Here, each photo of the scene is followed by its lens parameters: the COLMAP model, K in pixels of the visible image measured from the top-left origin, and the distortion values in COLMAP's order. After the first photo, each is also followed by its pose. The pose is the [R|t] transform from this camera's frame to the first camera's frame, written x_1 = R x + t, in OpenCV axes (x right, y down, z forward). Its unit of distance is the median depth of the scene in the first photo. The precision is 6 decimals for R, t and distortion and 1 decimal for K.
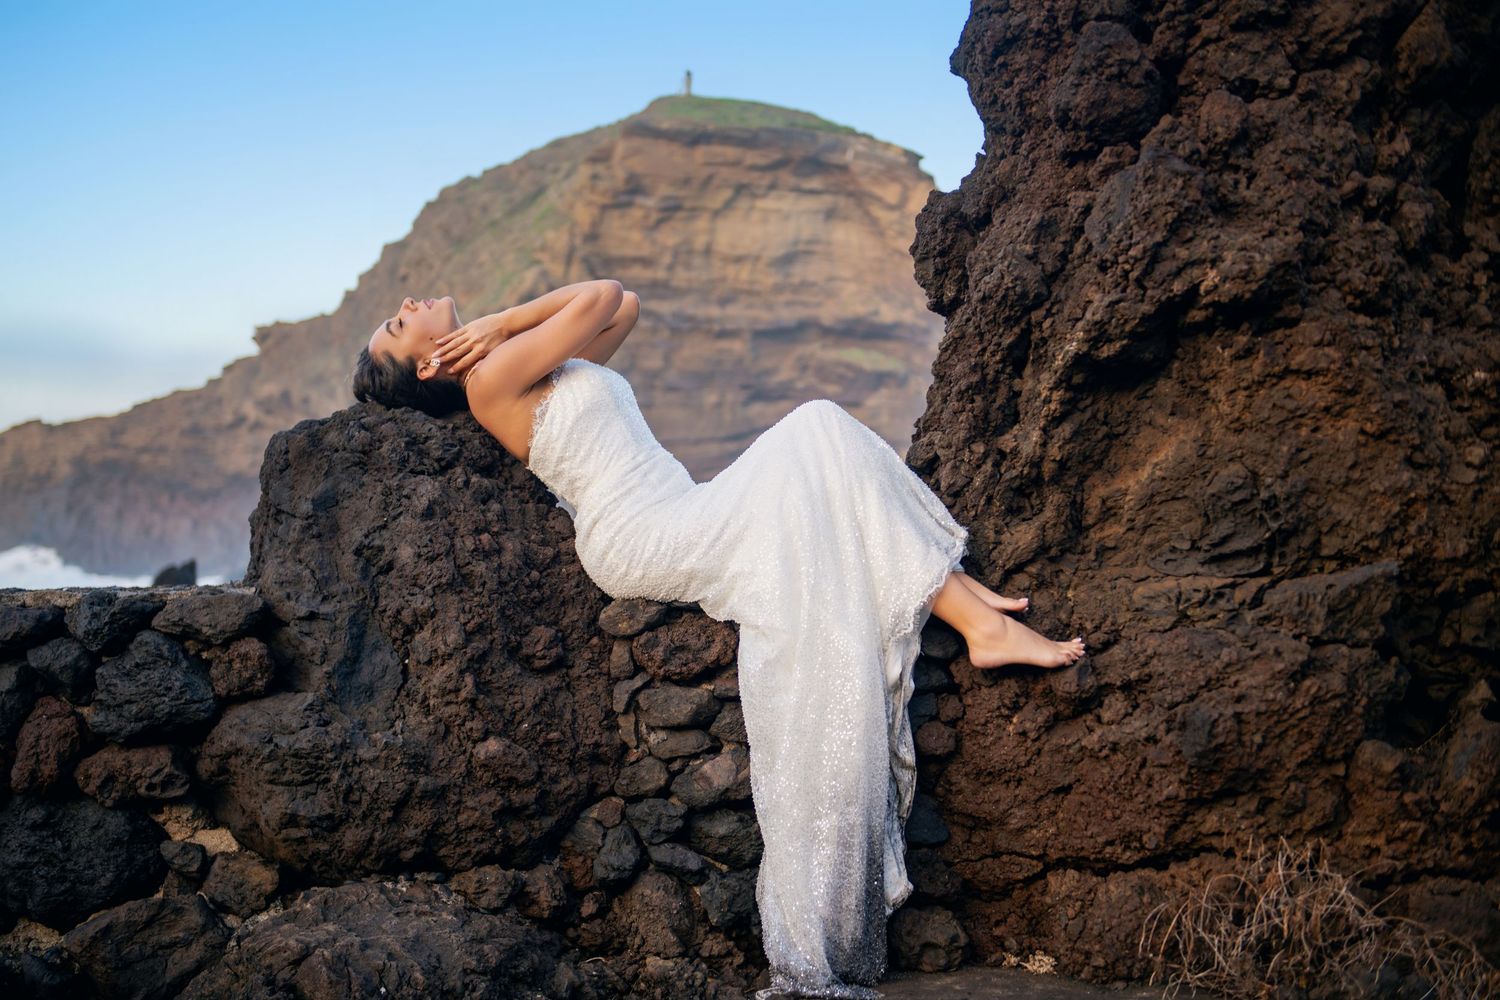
lens RADIAL K [[2023.6, 0, 745.4], [0, 2023.6, 506.0], [0, 0, 1]] dist [0.122054, 0.000000]
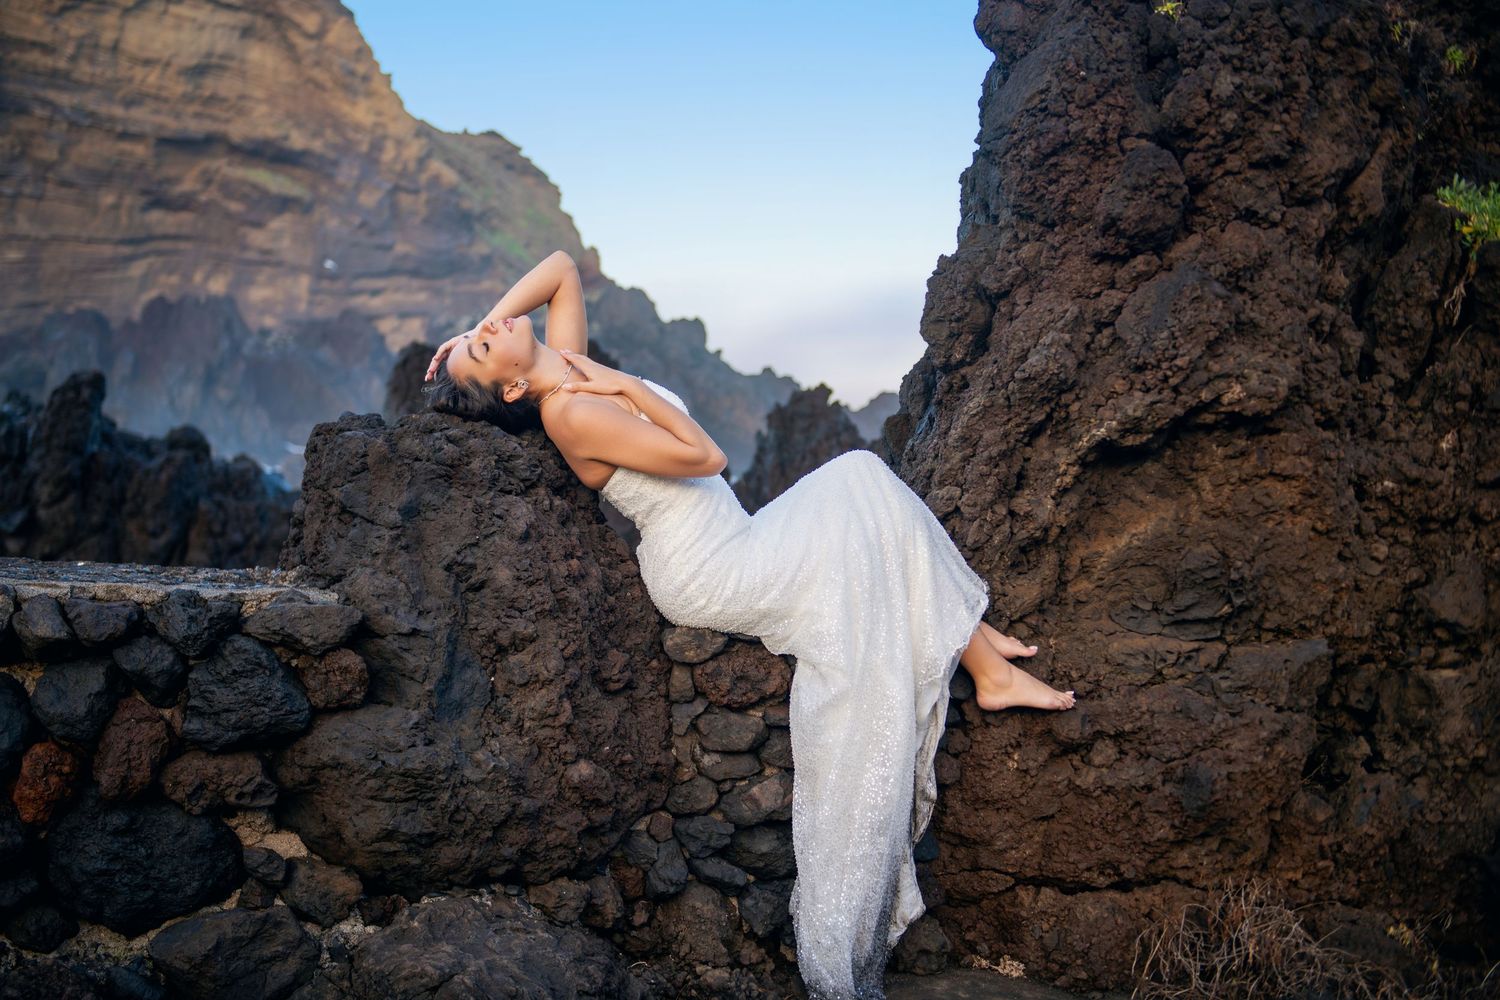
lens RADIAL K [[1882.3, 0, 739.1], [0, 1882.3, 500.8], [0, 0, 1]] dist [0.110957, 0.000000]
pose [[0.945011, 0.081252, 0.316785, -0.357392], [-0.107656, 0.991946, 0.066727, -0.089340], [-0.308812, -0.097161, 0.946147, 0.069091]]
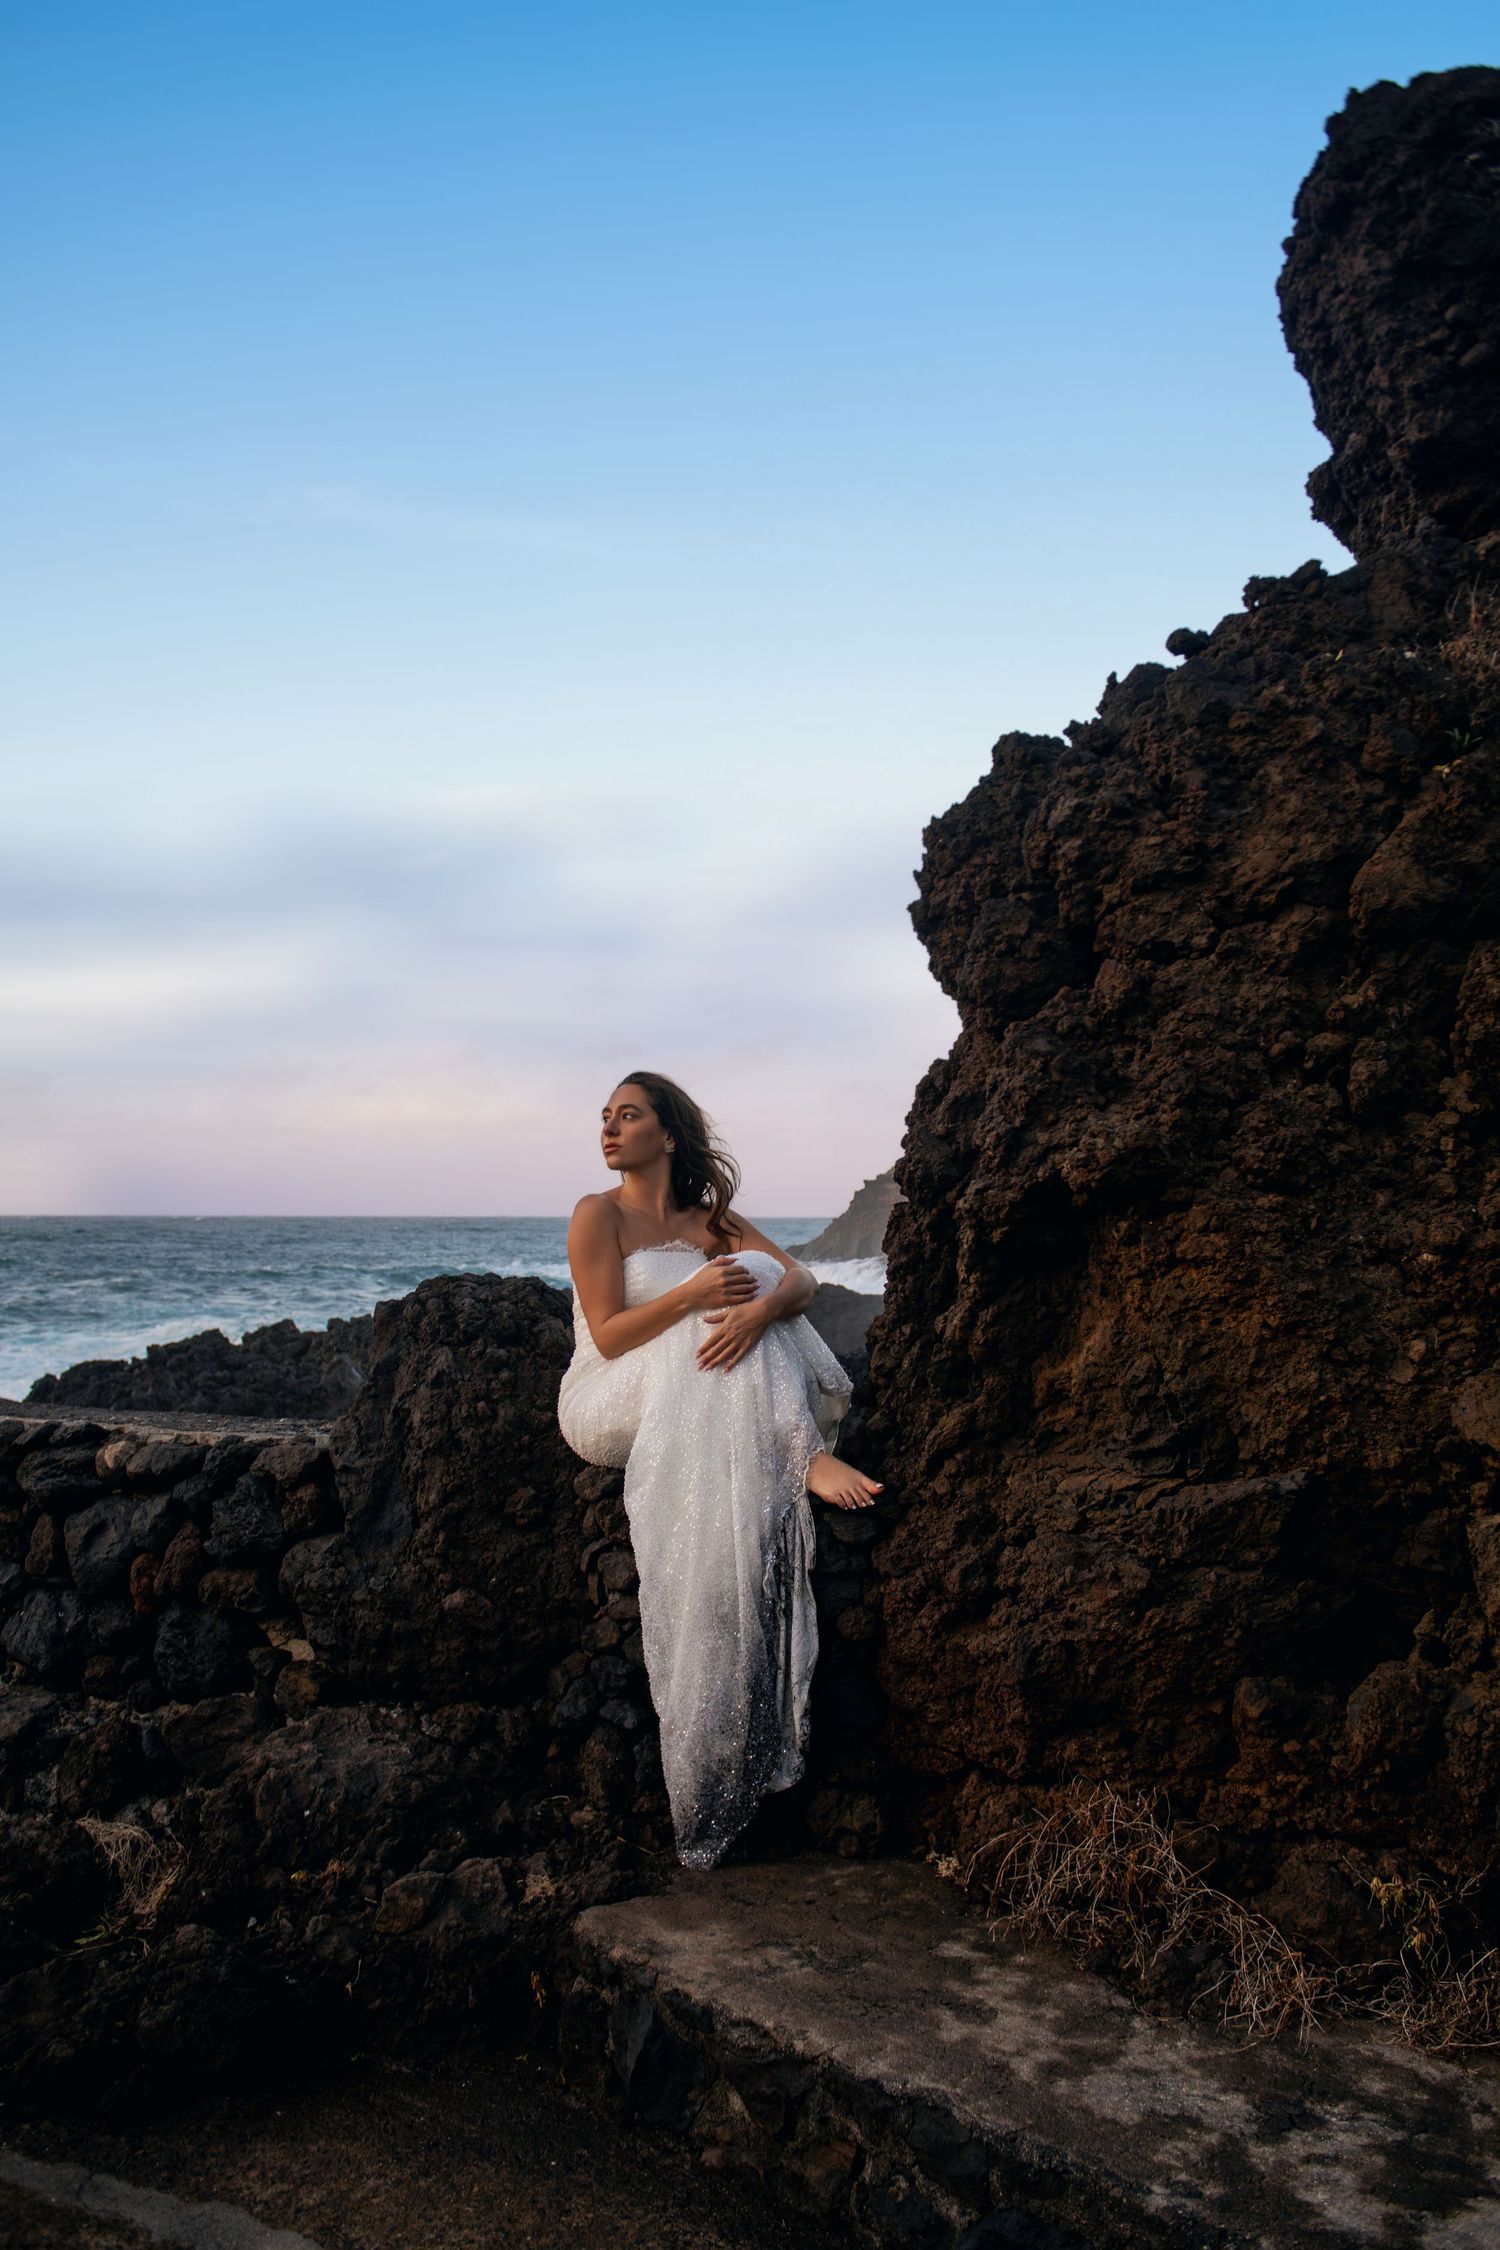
lens RADIAL K [[1730.3, 0, 746.8], [0, 1730.3, 1147.5], [0, 0, 1]] dist [-0.029310, -0.002052]
pose [[0.883282, -0.031049, -0.467813, 0.455950], [0.013815, 0.999095, -0.040226, -0.086887], [0.468639, 0.029068, 0.882912, 0.221198]]
